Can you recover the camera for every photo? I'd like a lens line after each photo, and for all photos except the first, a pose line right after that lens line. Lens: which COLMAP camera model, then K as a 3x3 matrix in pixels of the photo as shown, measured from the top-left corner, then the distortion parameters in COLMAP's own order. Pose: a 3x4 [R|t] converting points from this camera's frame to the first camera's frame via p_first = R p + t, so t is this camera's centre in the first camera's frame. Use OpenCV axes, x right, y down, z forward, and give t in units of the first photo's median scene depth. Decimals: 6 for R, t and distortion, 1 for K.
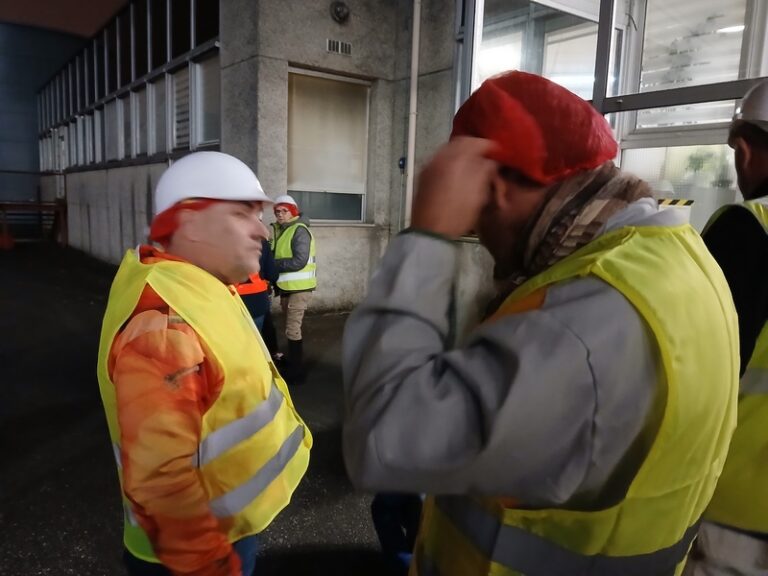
lens RADIAL K [[585.0, 0, 384.0], [0, 585.0, 288.0], [0, 0, 1]] dist [0.038968, -0.088698]
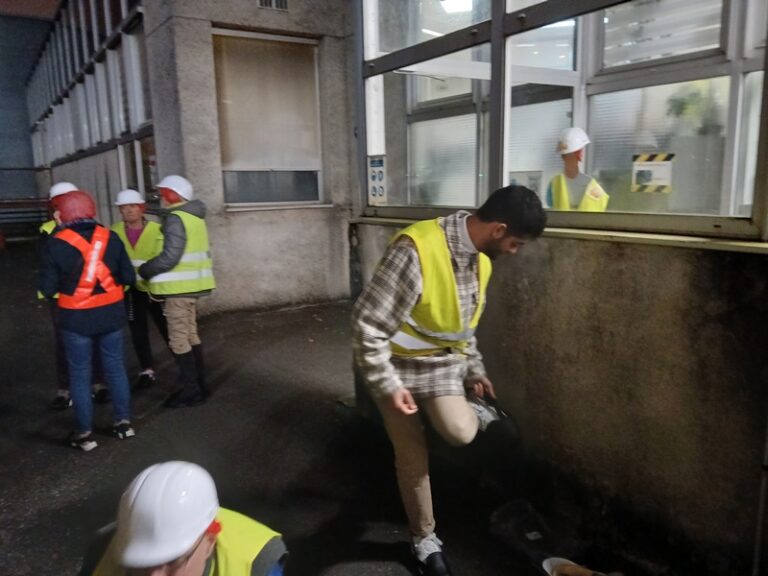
lens RADIAL K [[597.8, 0, 384.0], [0, 597.8, 288.0], [0, 0, 1]] dist [0.018066, -0.064956]
pose [[0.997254, -0.046323, -0.057788, 0.121133], [0.048291, 0.998283, 0.033138, -0.010982], [0.056154, -0.035838, 0.997779, 0.120382]]
